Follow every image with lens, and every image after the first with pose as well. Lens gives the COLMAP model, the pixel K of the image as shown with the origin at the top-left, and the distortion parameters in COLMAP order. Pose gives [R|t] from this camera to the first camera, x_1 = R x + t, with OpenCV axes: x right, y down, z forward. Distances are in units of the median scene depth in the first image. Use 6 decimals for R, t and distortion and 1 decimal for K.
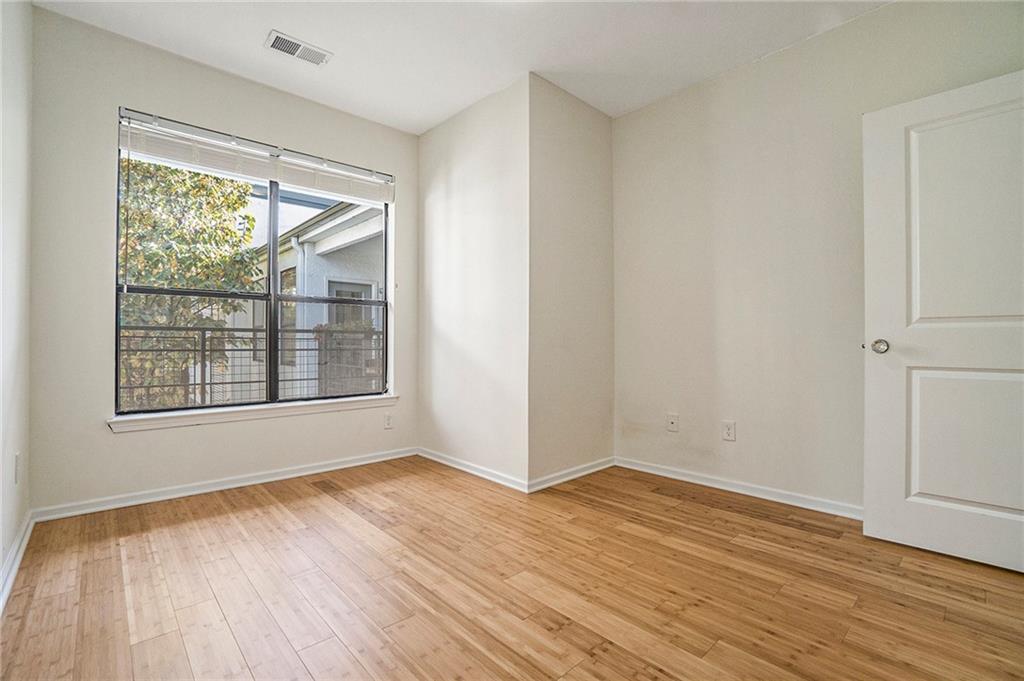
lens RADIAL K [[462.1, 0, 494.8], [0, 462.1, 339.6], [0, 0, 1]] dist [-0.067411, 0.025566]
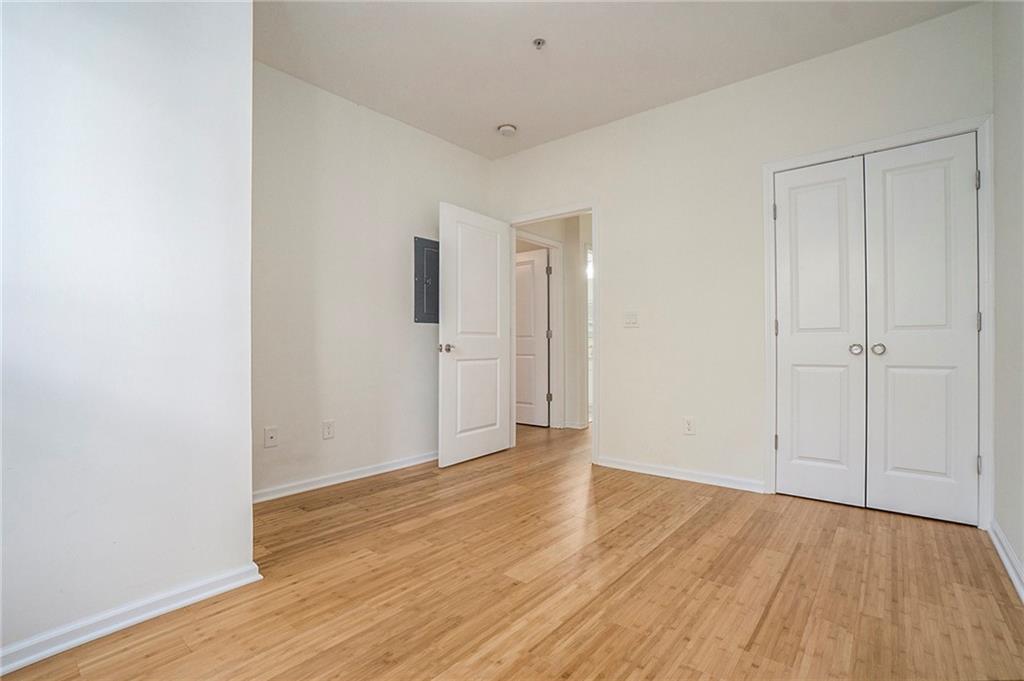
lens RADIAL K [[463.1, 0, 512.0], [0, 463.1, 340.5], [0, 0, 1]] dist [-0.015827, 0.000075]
pose [[-0.139625, 0.008599, 0.990167, -0.751063], [-0.005063, 0.999943, -0.009398, 0.003616], [-0.990191, -0.006326, -0.139574, 0.893272]]
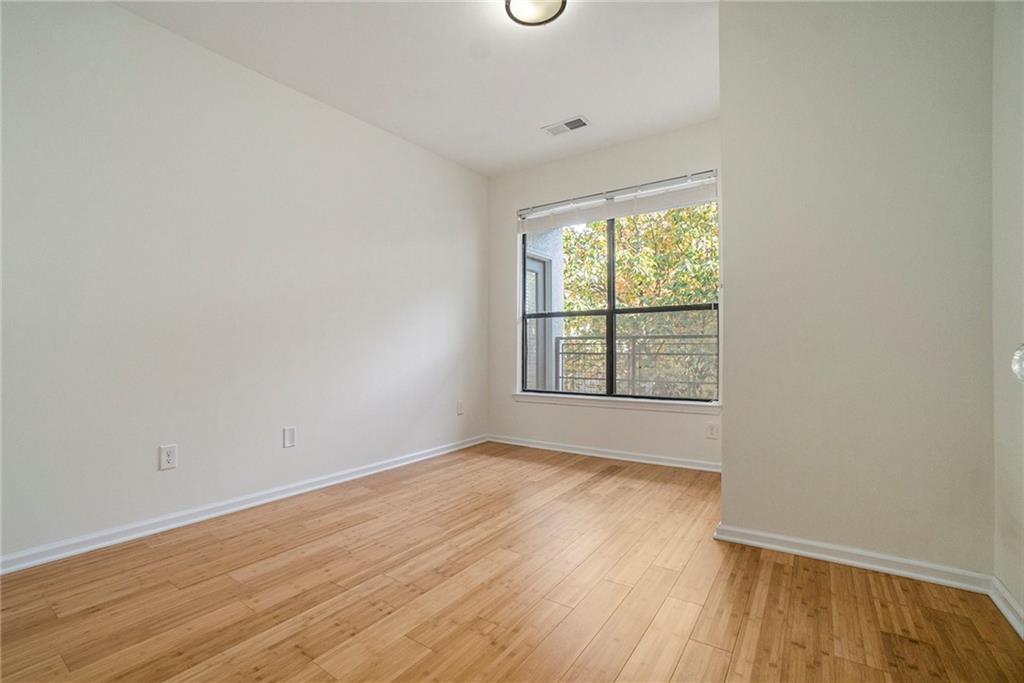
lens RADIAL K [[462.1, 0, 494.8], [0, 462.1, 340.6], [0, 0, 1]] dist [-0.067411, 0.025566]
pose [[0.216364, -0.014611, -0.976203, 0.916713], [0.013296, 0.999839, -0.012018, -0.005635], [0.976222, -0.010379, 0.216524, 0.553280]]
